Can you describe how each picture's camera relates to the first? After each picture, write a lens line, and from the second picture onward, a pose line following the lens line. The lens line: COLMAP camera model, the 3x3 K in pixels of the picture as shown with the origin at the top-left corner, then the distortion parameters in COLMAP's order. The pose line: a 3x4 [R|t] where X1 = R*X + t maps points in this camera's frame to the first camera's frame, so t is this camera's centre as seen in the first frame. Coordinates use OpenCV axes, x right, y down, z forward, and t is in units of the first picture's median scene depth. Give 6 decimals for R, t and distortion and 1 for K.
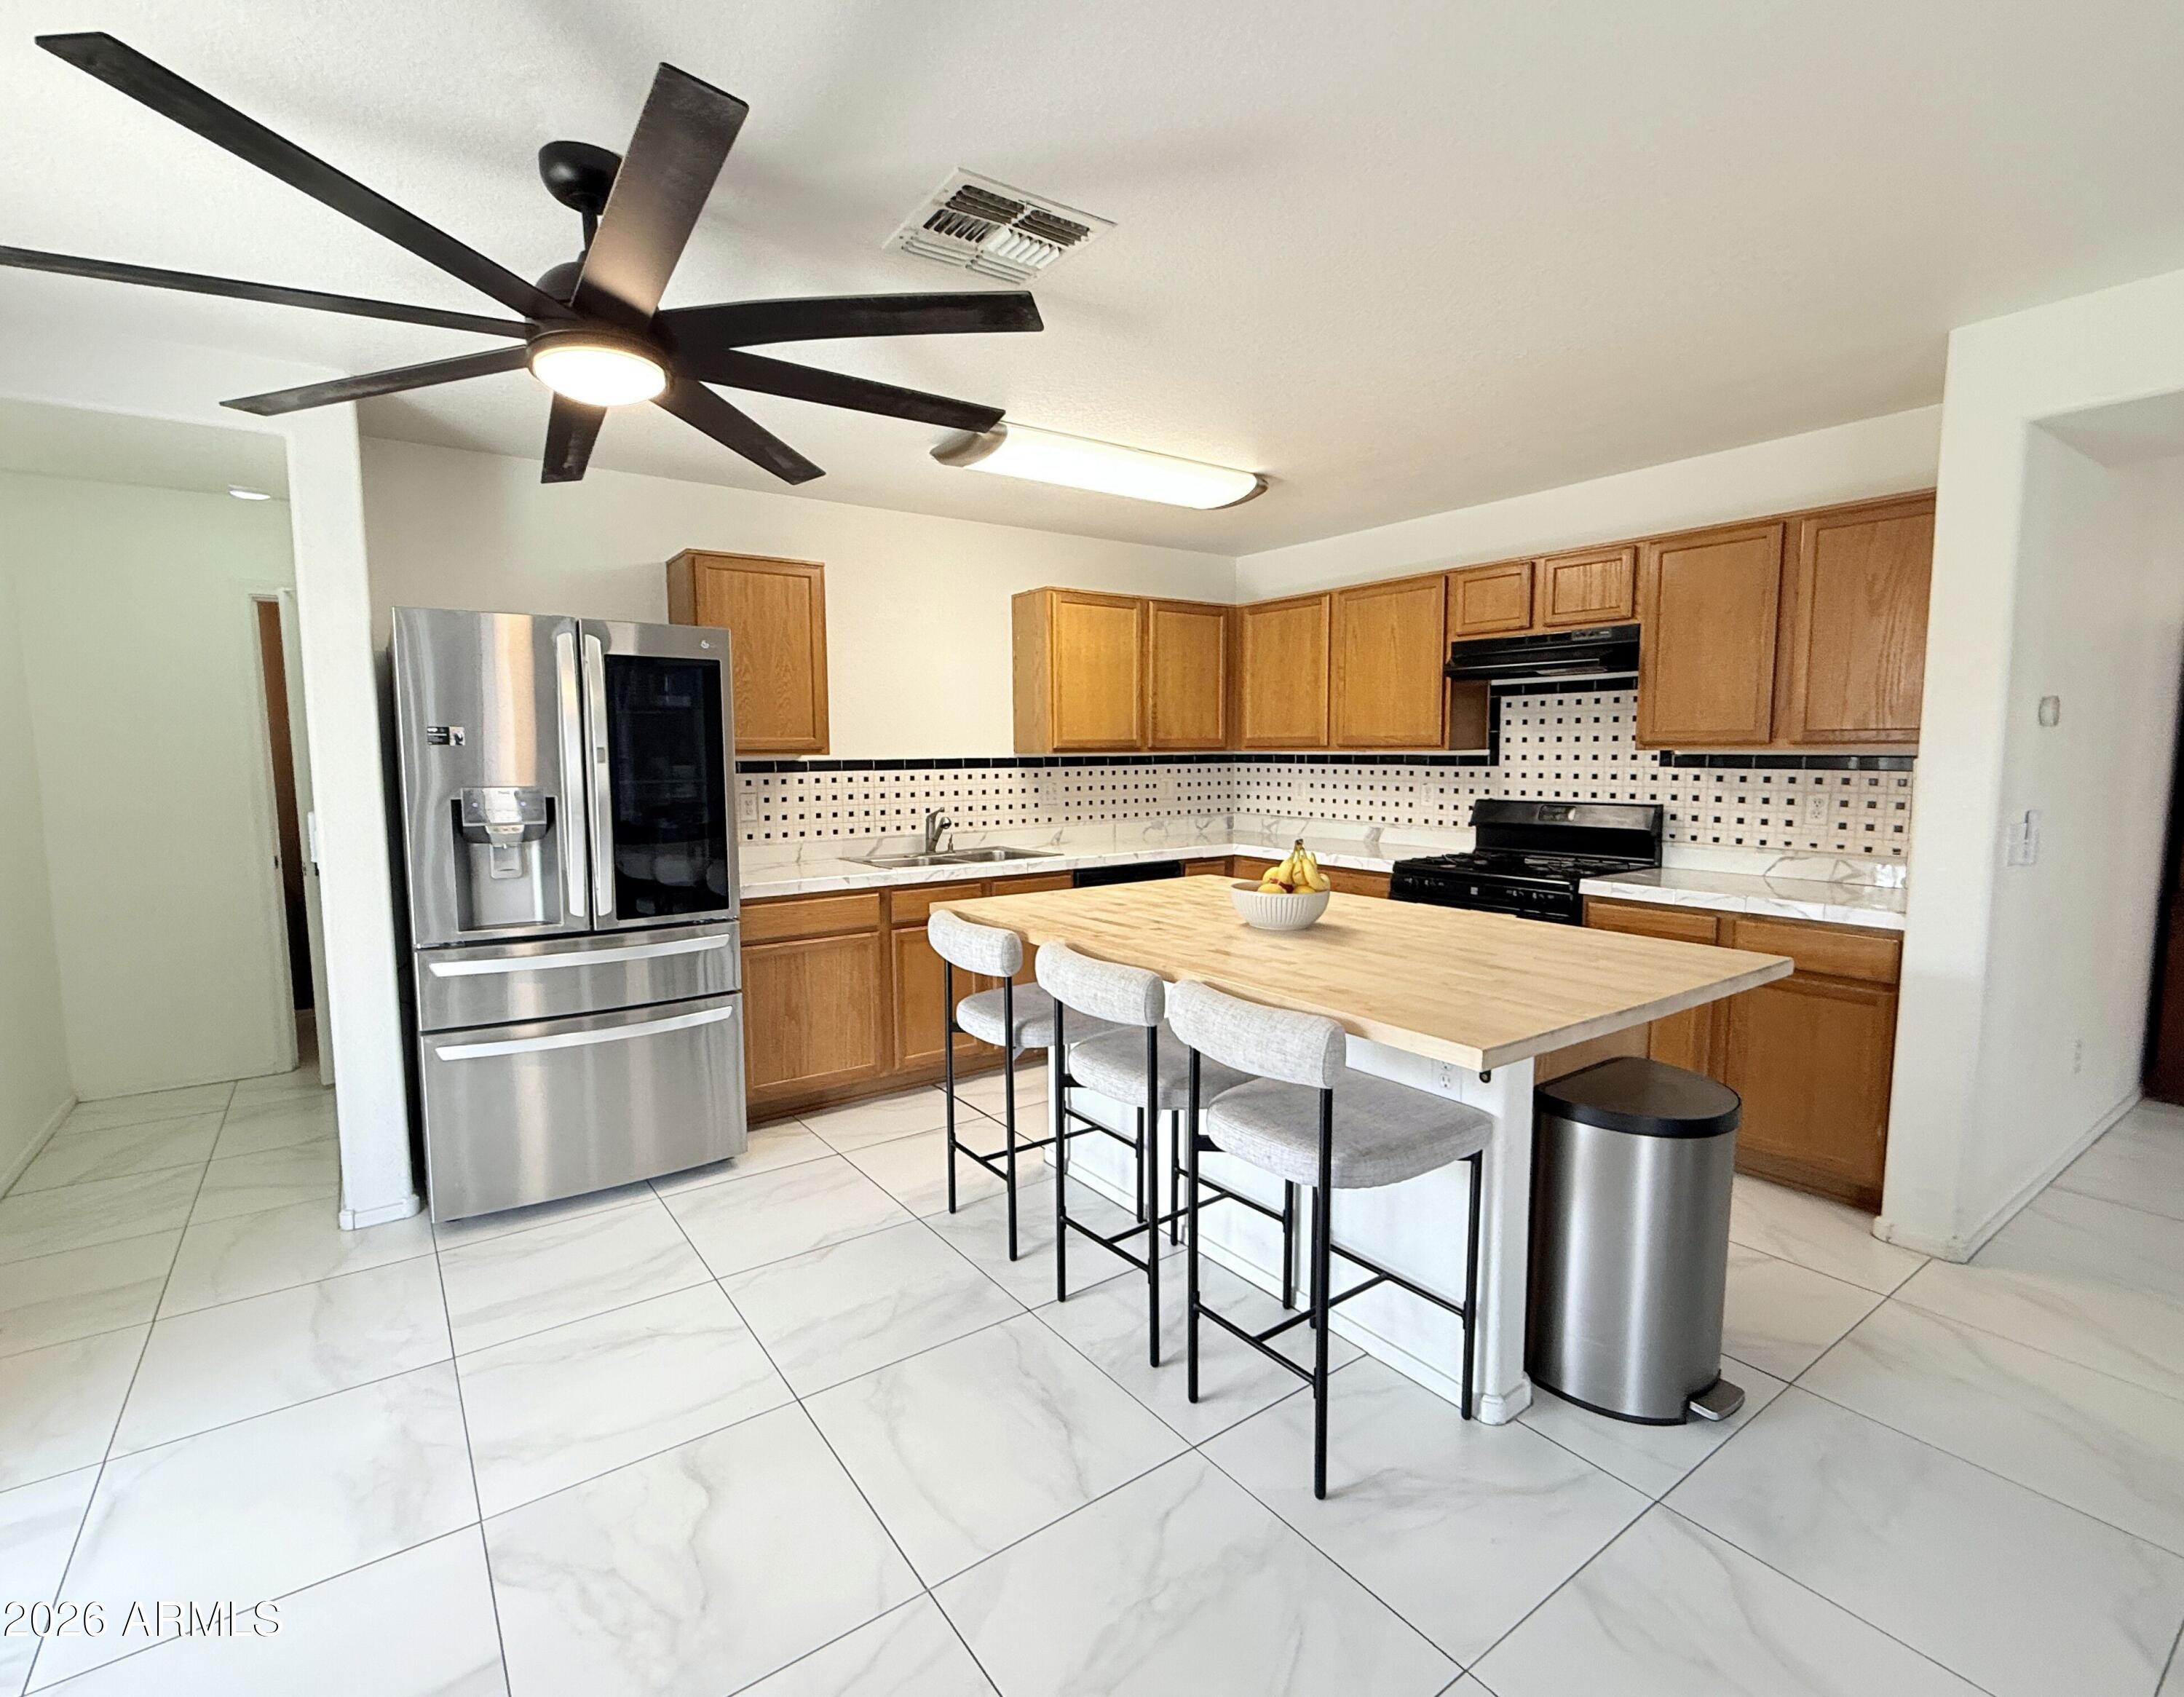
lens RADIAL K [[1008.5, 0, 1053.8], [0, 1008.5, 843.5], [0, 0, 1]] dist [0.001481, 0.000460]
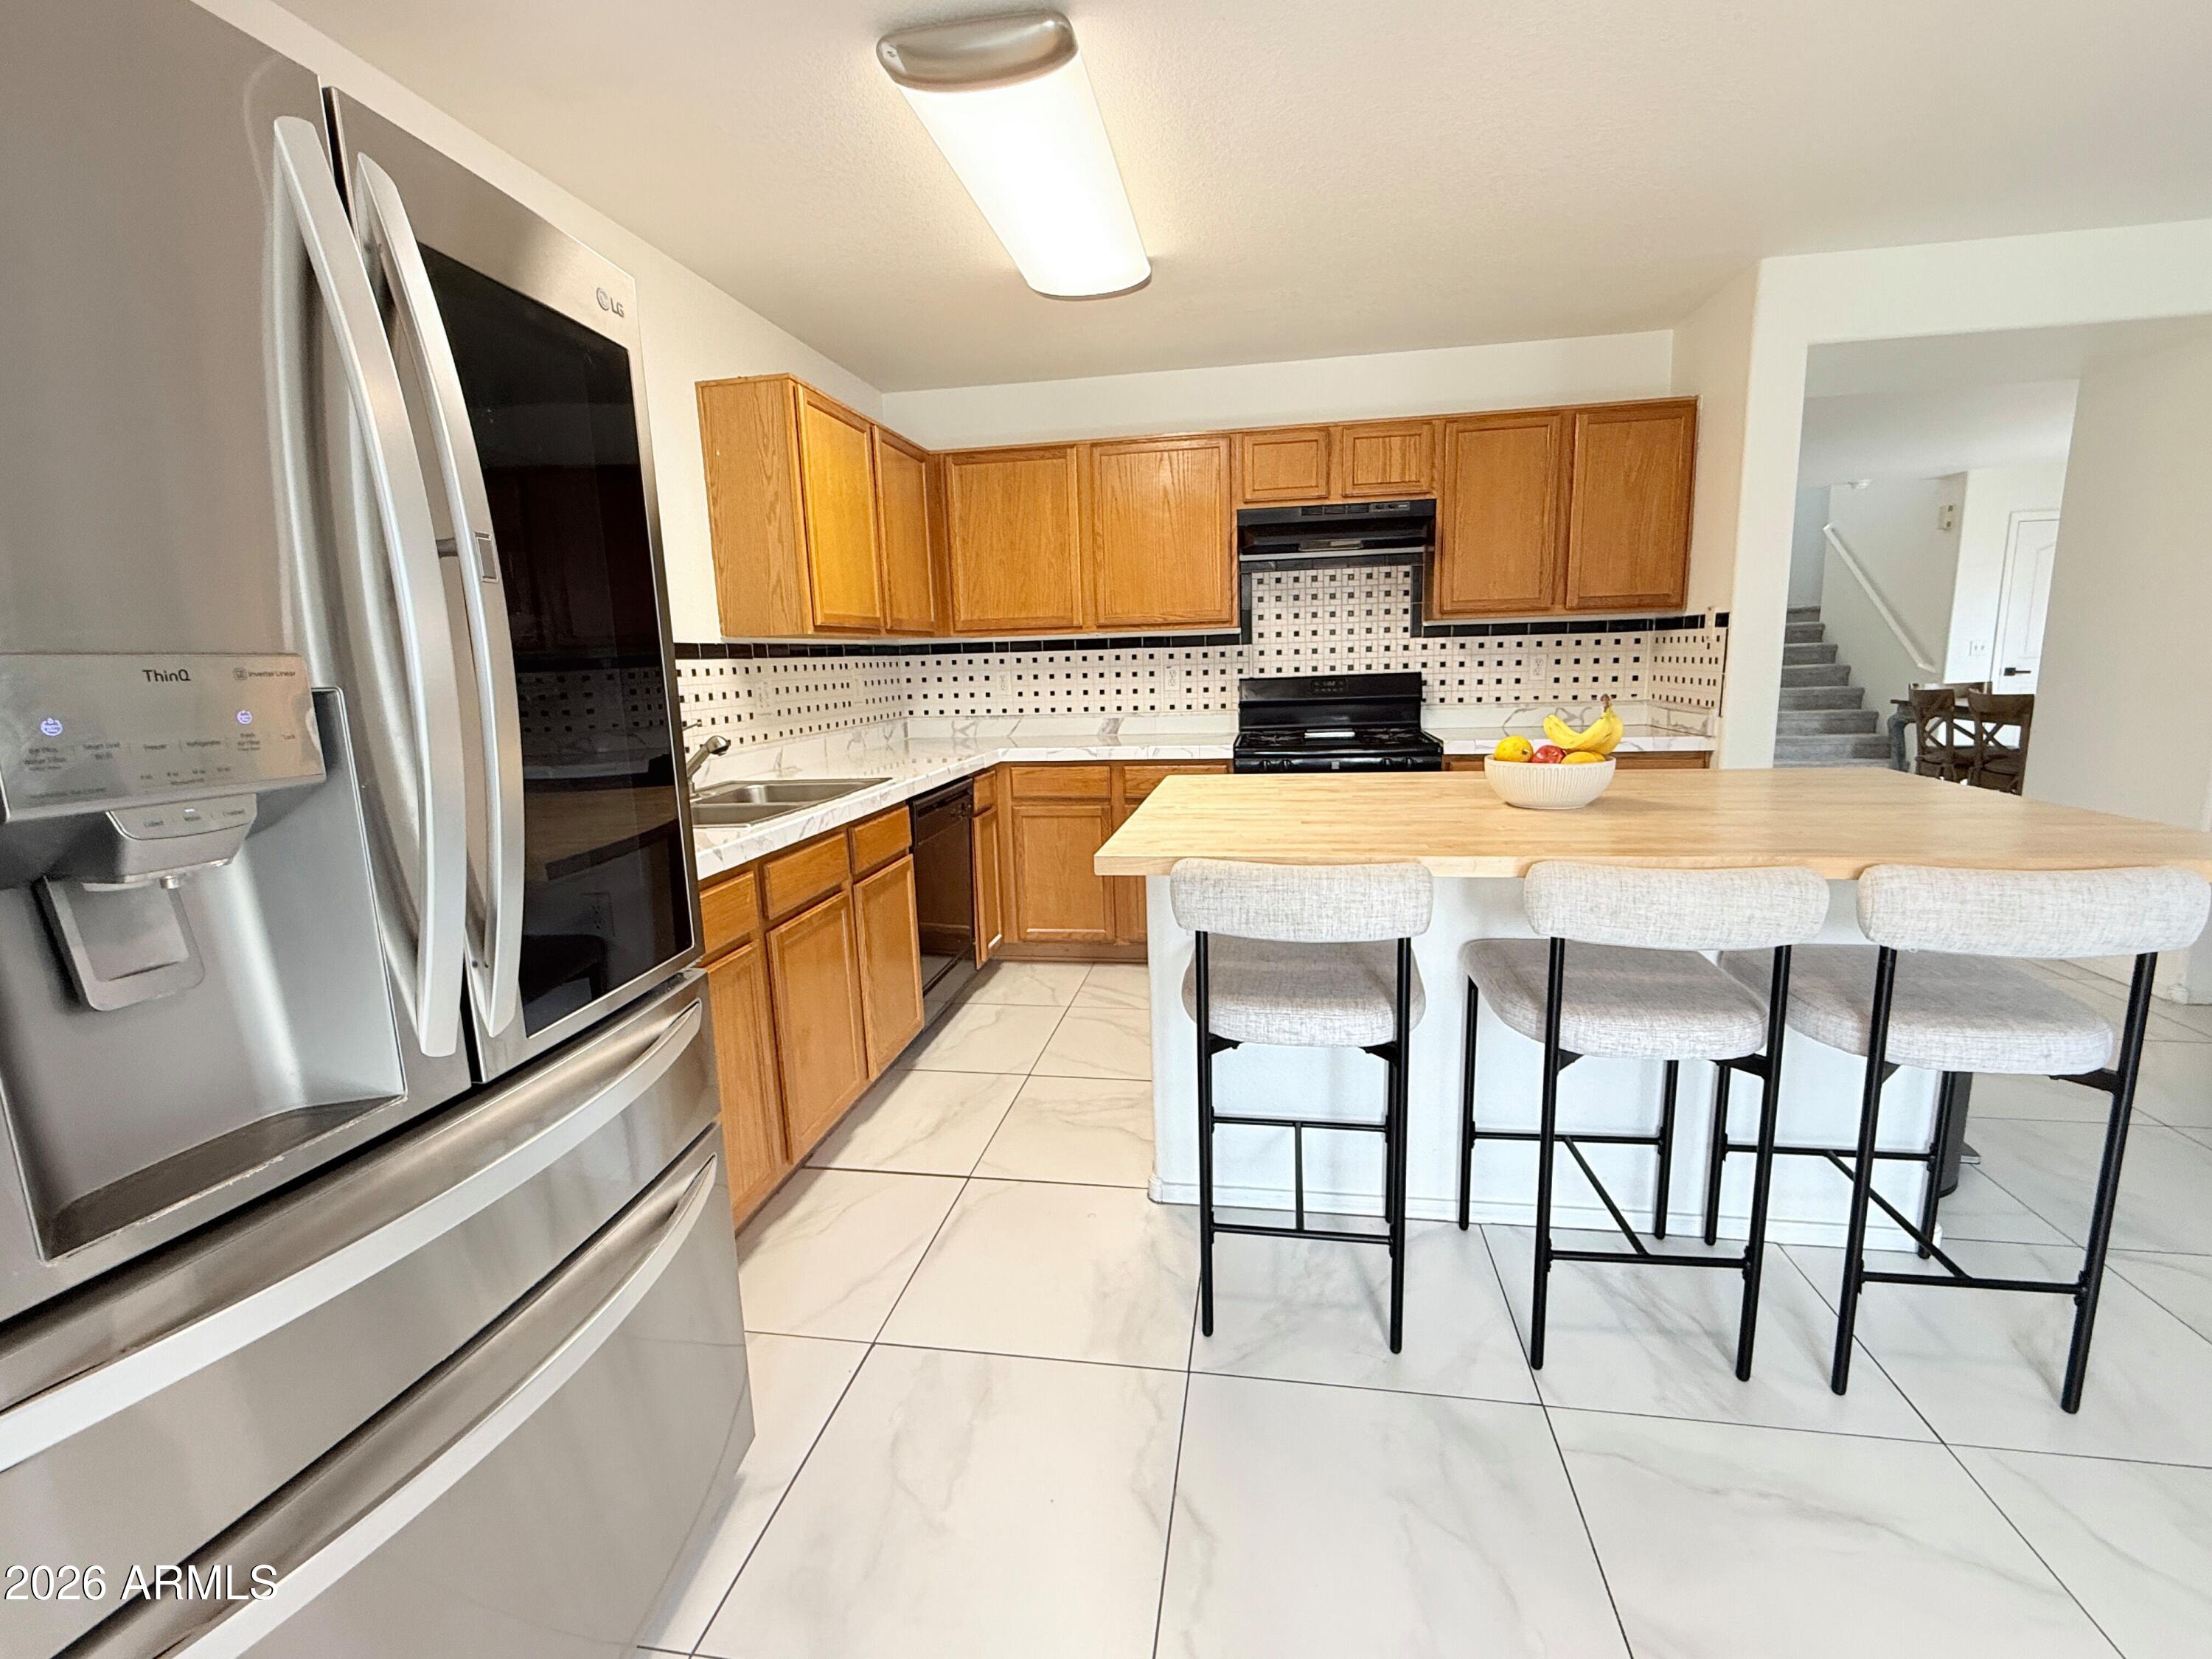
lens RADIAL K [[983.1, 0, 1110.6], [0, 983.1, 827.1], [0, 0, 1]] dist [0.000771, -0.000044]
pose [[0.699183, -0.137746, 0.701547, -0.362886], [0.094459, 0.990460, 0.100331, -0.008958], [-0.708675, -0.003882, 0.705524, 0.421967]]
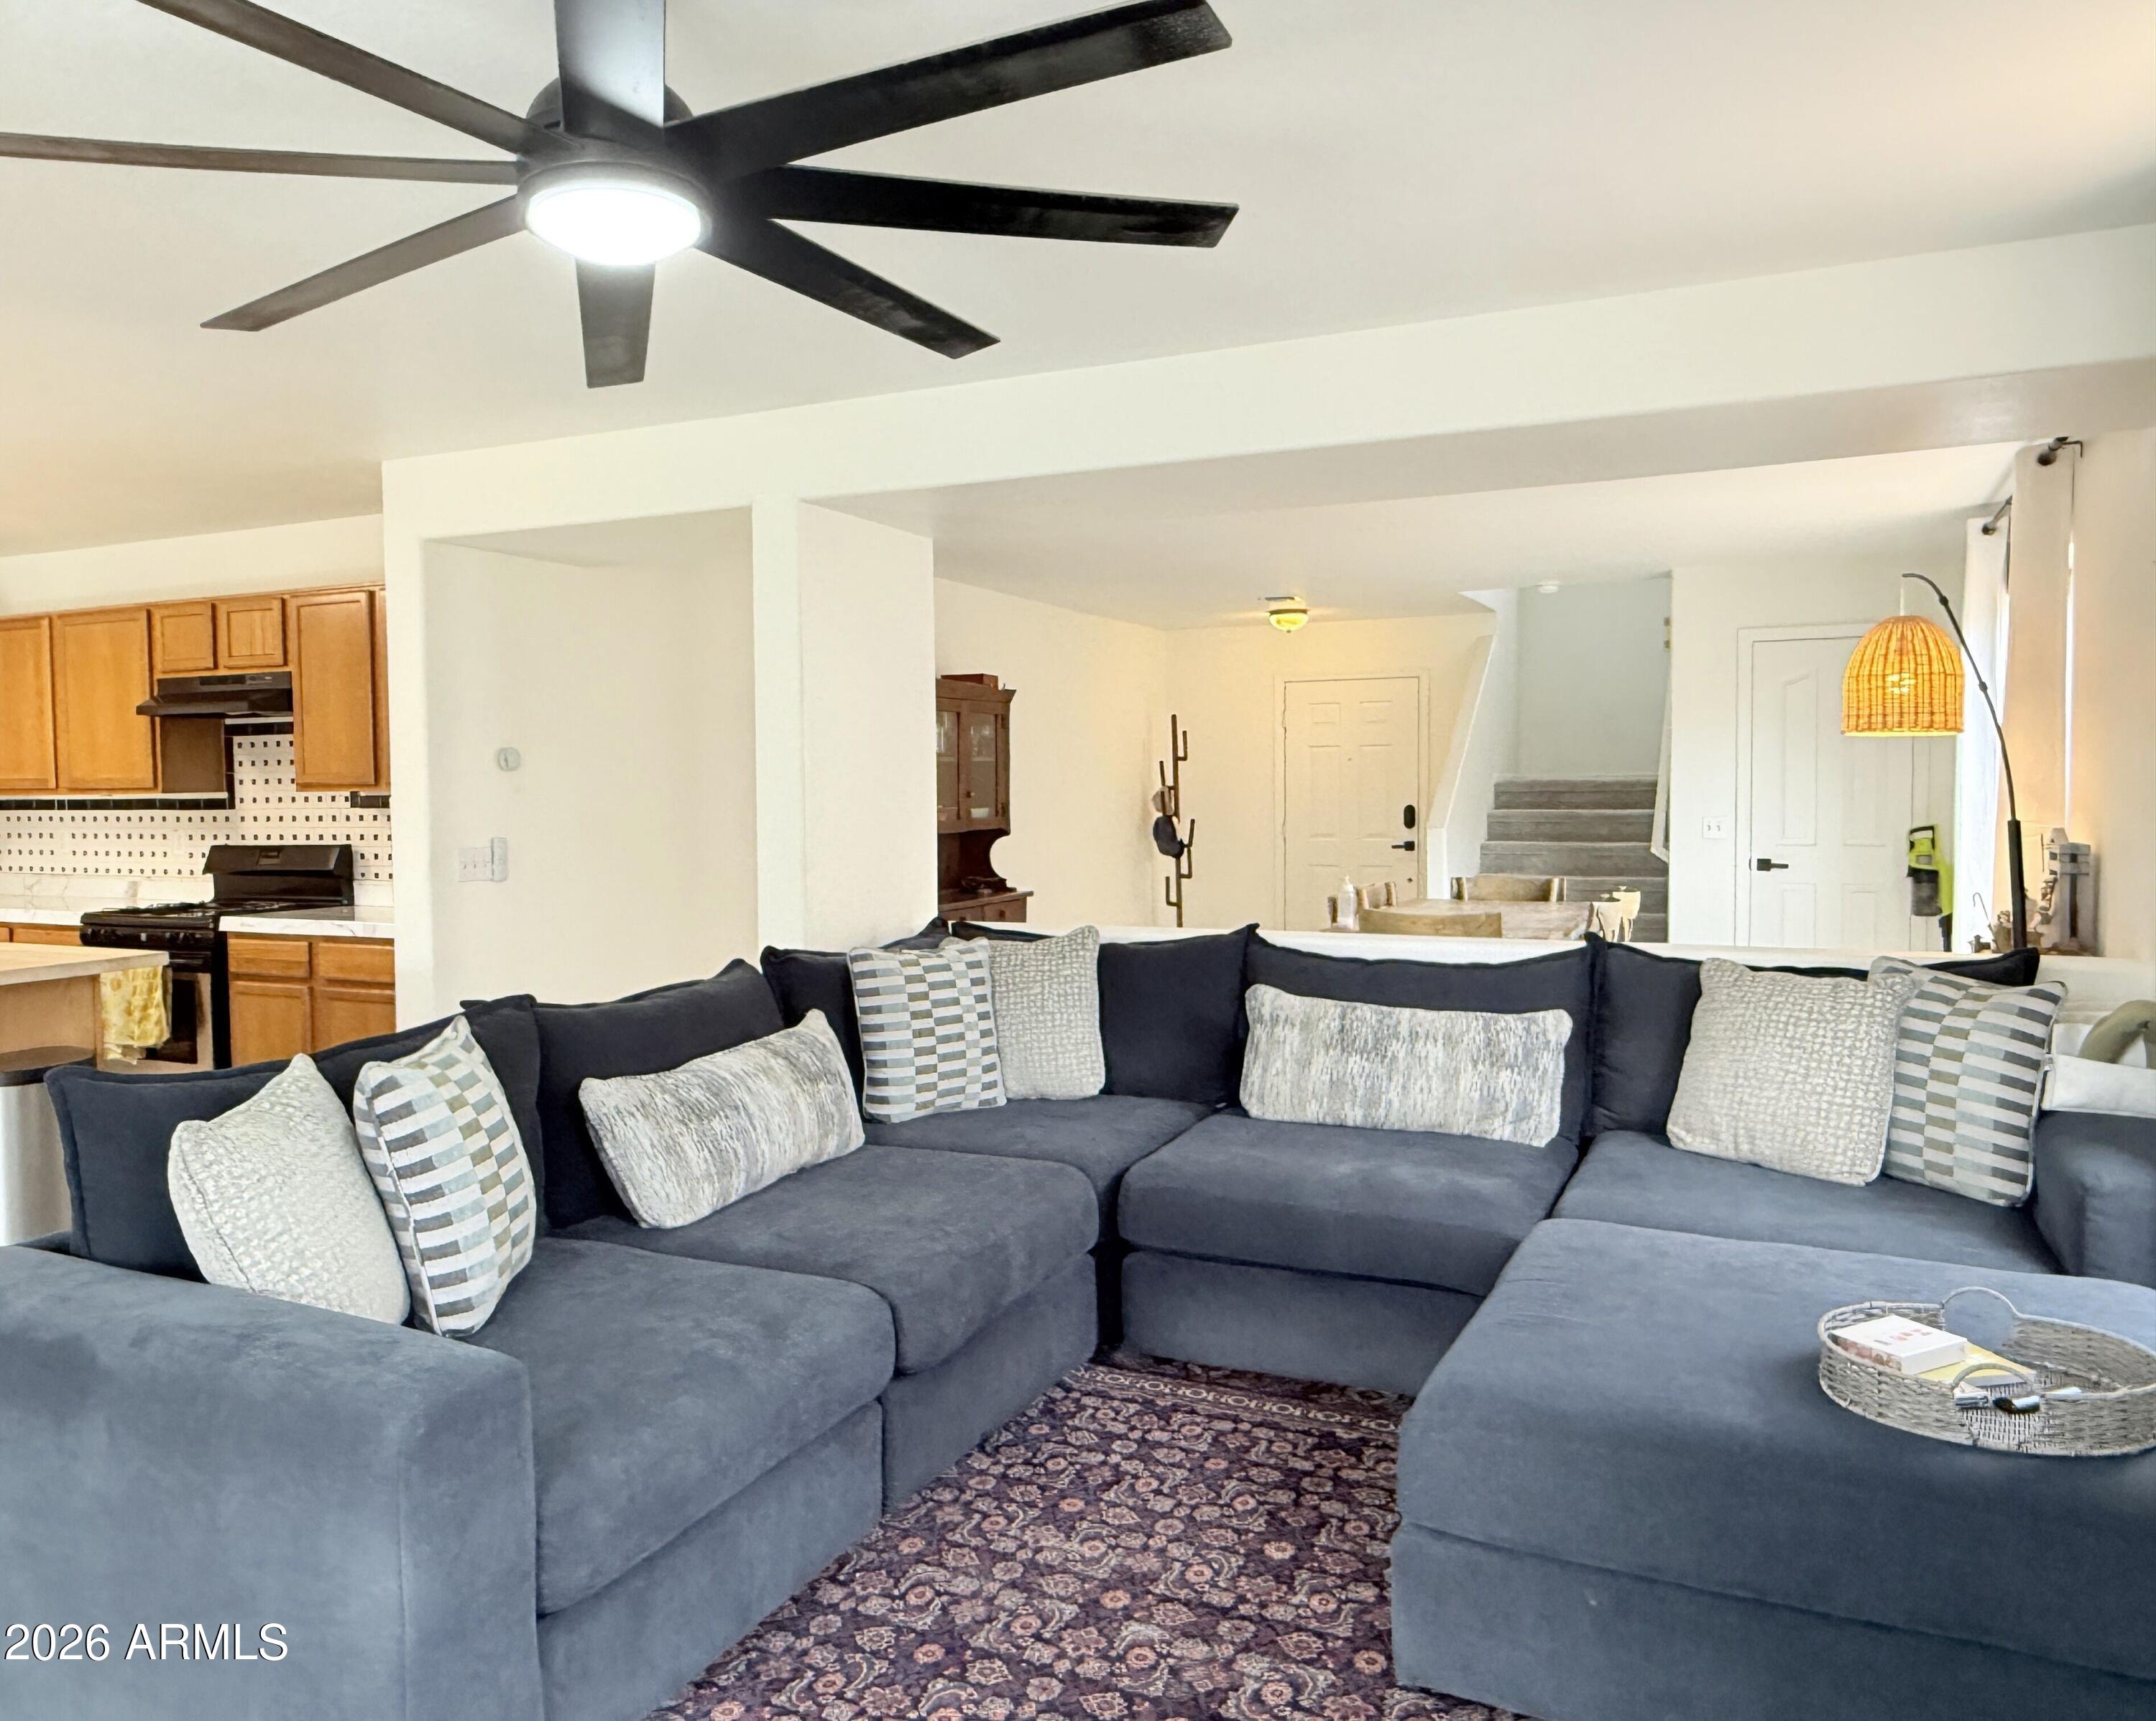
lens RADIAL K [[1597.7, 0, 990.2], [0, 1597.7, 852.9], [0, 0, 1]] dist [0.001937, -0.000221]
pose [[0.876106, -0.022549, 0.481590, 0.343152], [0.050489, 0.997704, -0.045134, 0.067634], [-0.479467, 0.063857, 0.875234, -0.653054]]
